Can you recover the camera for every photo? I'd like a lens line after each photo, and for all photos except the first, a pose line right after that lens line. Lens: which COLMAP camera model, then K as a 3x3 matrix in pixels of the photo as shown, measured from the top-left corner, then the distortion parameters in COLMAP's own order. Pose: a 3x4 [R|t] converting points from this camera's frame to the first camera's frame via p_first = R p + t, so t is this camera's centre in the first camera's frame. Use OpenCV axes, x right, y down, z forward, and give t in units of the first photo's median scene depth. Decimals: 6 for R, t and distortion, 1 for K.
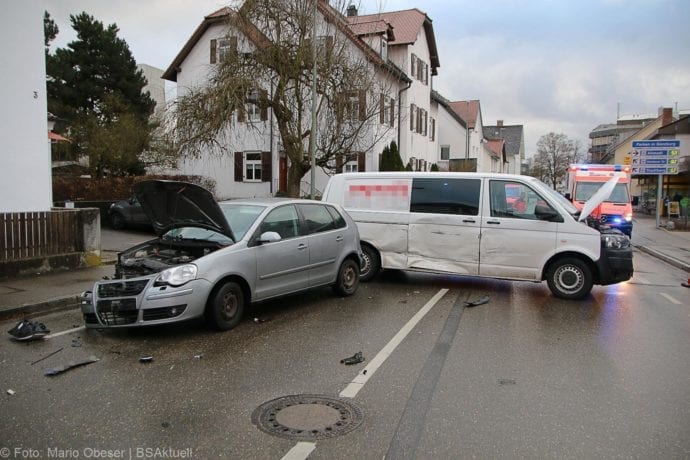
lens RADIAL K [[534.3, 0, 345.0], [0, 534.3, 230.0], [0, 0, 1]] dist [-0.113092, 0.110904]
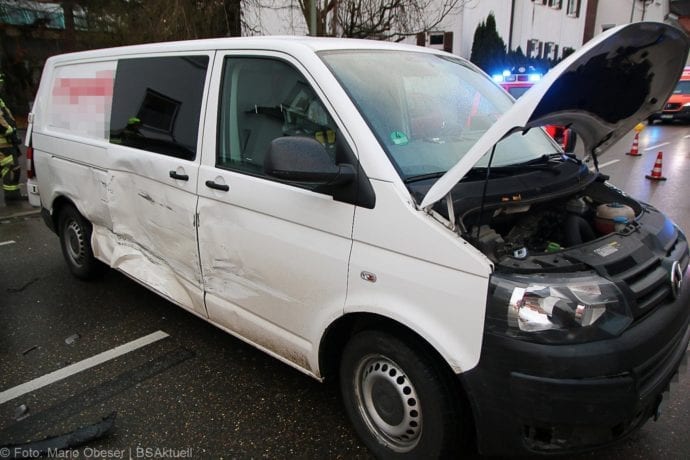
lens RADIAL K [[534.3, 0, 345.0], [0, 534.3, 230.0], [0, 0, 1]] dist [-0.113092, 0.110904]
pose [[0.949630, 0.079329, -0.303167, 0.178110], [-0.018492, 0.979928, 0.198491, -0.021153], [0.312828, -0.182887, 0.932036, 0.270999]]
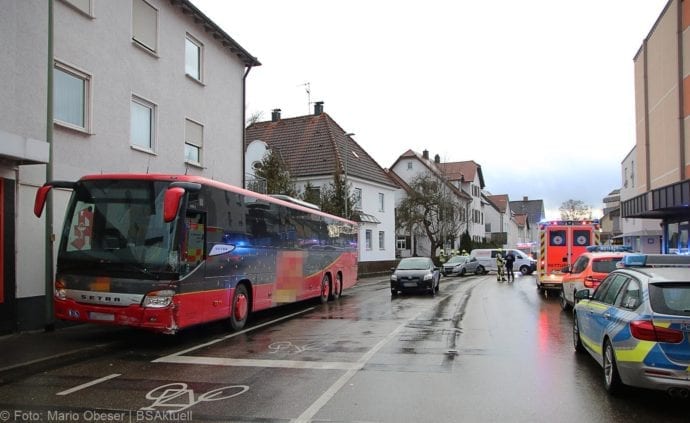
lens RADIAL K [[535.4, 0, 346.0], [0, 535.4, 240.2], [0, 0, 1]] dist [-0.092875, 0.003237]
pose [[0.997695, -0.024183, -0.063405, -0.339851], [0.018142, 0.995390, -0.094176, 0.093218], [0.065390, 0.092809, 0.993534, -1.532772]]
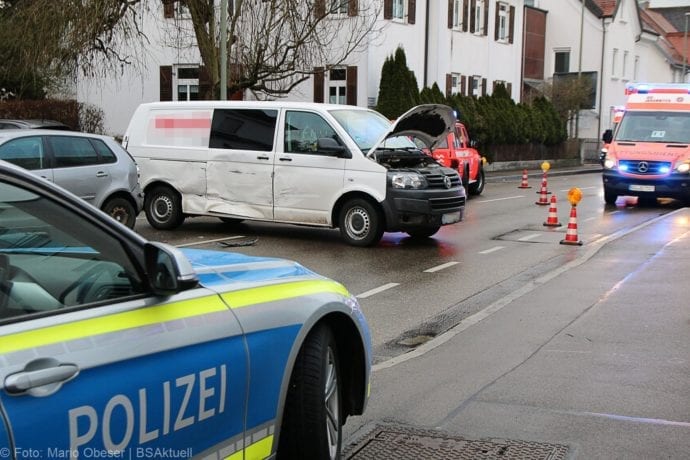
lens RADIAL K [[1005.6, 0, 345.0], [0, 1005.6, 230.0], [0, 0, 1]] dist [0.053434, 0.044768]
pose [[0.991848, 0.015233, -0.126510, 0.227200], [-0.011992, 0.999581, 0.026342, 0.022259], [0.126859, -0.024610, 0.991615, -0.247457]]
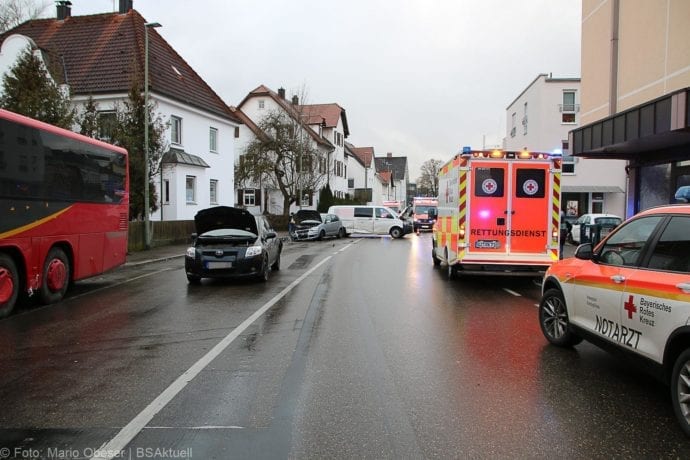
lens RADIAL K [[534.3, 0, 345.0], [0, 534.3, 230.0], [0, 0, 1]] dist [-0.113092, 0.110904]
pose [[0.981821, -0.017892, 0.188963, -0.257856], [0.023891, 0.999279, -0.029520, 0.065703], [-0.188299, 0.033498, 0.981540, -1.047880]]
